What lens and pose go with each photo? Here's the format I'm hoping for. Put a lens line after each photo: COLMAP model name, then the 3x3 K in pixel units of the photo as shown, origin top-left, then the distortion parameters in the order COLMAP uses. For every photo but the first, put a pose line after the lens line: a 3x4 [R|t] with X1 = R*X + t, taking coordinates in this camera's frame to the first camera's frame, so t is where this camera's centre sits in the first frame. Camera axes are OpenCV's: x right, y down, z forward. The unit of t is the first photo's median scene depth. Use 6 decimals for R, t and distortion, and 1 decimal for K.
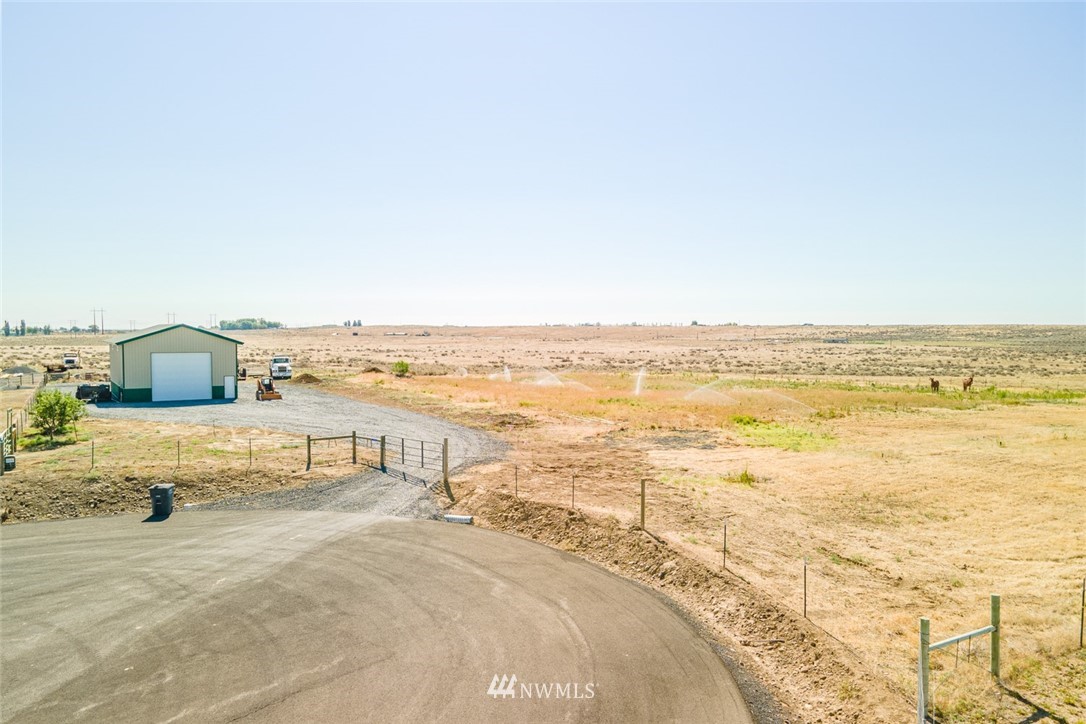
lens RADIAL K [[793.4, 0, 543.0], [0, 793.4, 362.0], [0, 0, 1]] dist [0.042751, 0.008819]
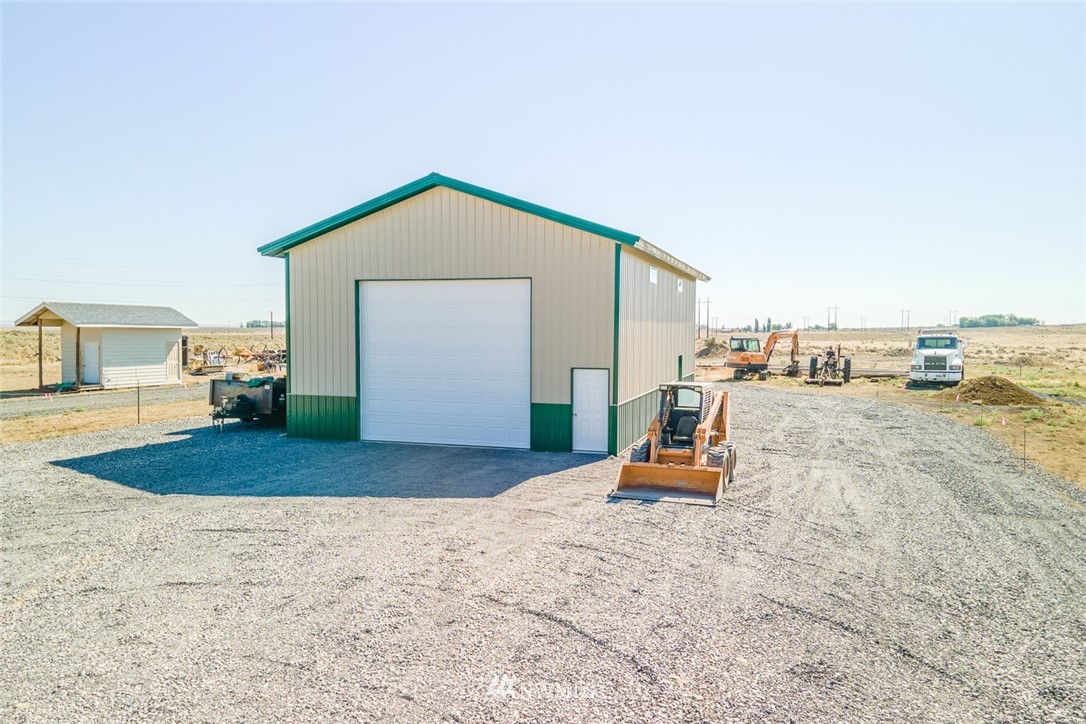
lens RADIAL K [[797.3, 0, 543.0], [0, 797.3, 362.0], [0, 0, 1]] dist [0.037148, 0.026509]
pose [[0.647510, 0.032649, -0.761357, -0.143581], [-0.032580, 0.999354, 0.015146, 0.008502], [0.761360, 0.014998, 0.648155, 0.576561]]
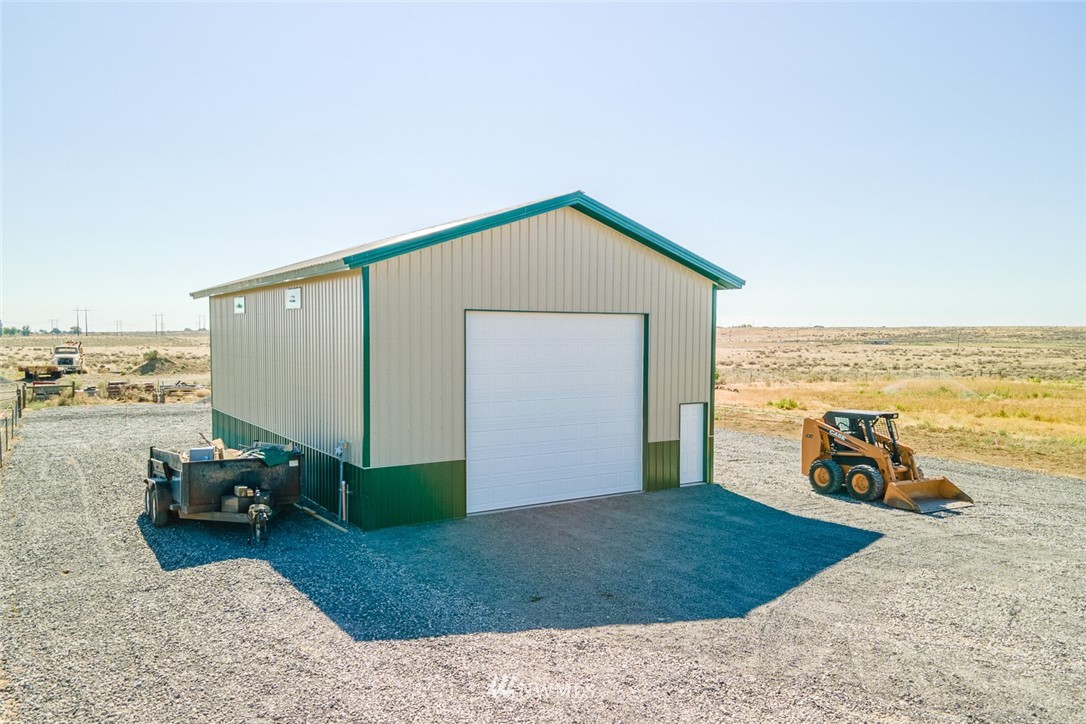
lens RADIAL K [[793.4, 0, 543.0], [0, 793.4, 362.0], [0, 0, 1]] dist [0.042751, 0.008819]
pose [[0.999836, -0.000585, 0.018107, -0.316127], [0.000664, 0.999990, -0.004386, 0.003326], [-0.018105, 0.004397, 0.999826, 0.515403]]
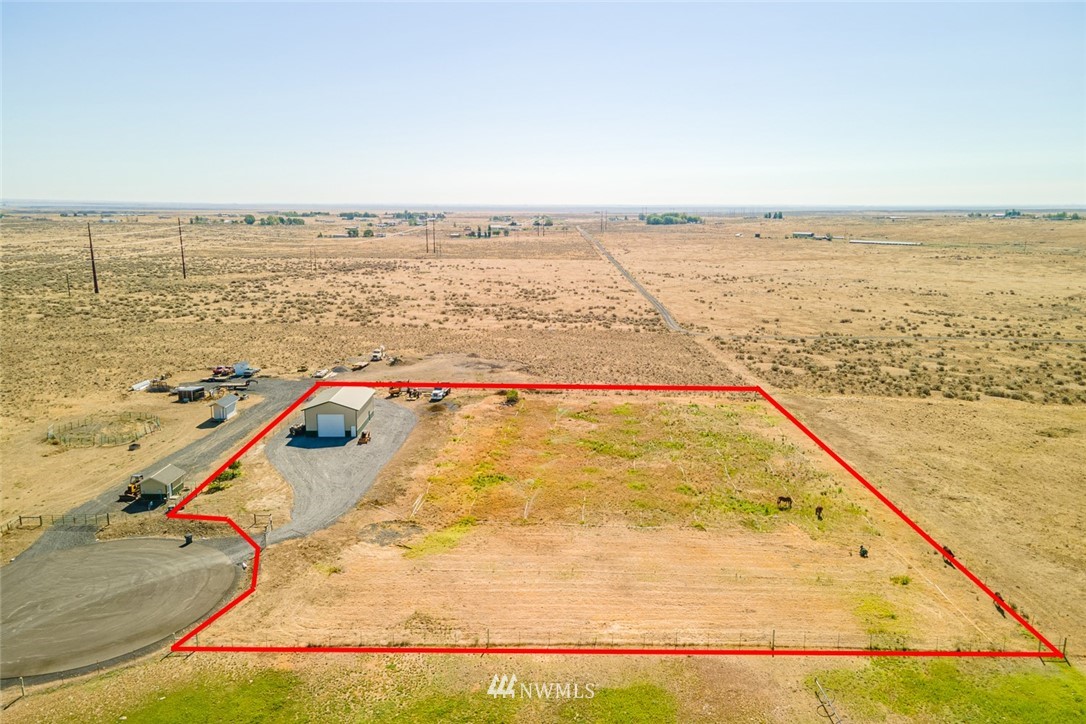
lens RADIAL K [[793.4, 0, 543.0], [0, 793.4, 362.0], [0, 0, 1]] dist [0.042751, 0.008819]
pose [[0.853977, 0.099650, -0.510679, 0.699882], [-0.020154, 0.987087, 0.158911, -0.323173], [0.519920, -0.125414, 0.844958, -0.278247]]
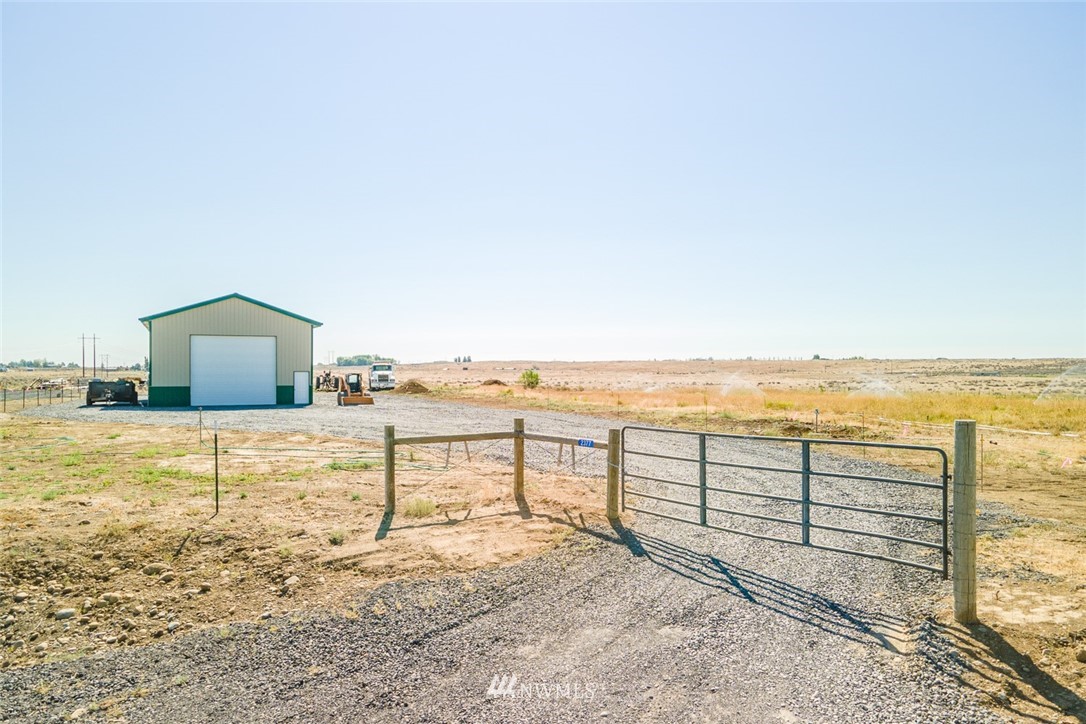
lens RADIAL K [[793.4, 0, 543.0], [0, 793.4, 362.0], [0, 0, 1]] dist [0.042751, 0.008819]
pose [[0.991147, -0.003614, -0.132720, -0.067174], [-0.002648, 0.998893, -0.046972, 0.028865], [0.132743, 0.046908, 0.990040, 0.244516]]
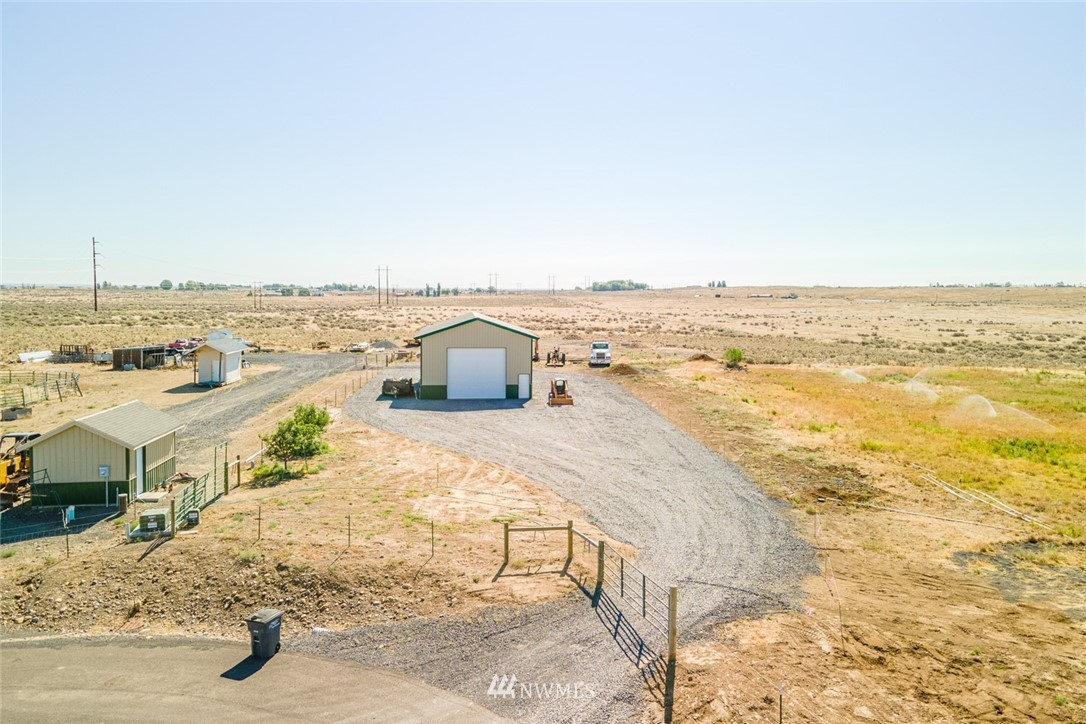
lens RADIAL K [[797.3, 0, 543.0], [0, 797.3, 362.0], [0, 0, 1]] dist [0.037148, 0.026509]
pose [[0.900195, 0.042551, -0.433404, 0.013014], [-0.020815, 0.998282, 0.054777, -0.032629], [0.434990, -0.040288, 0.899534, 0.137991]]
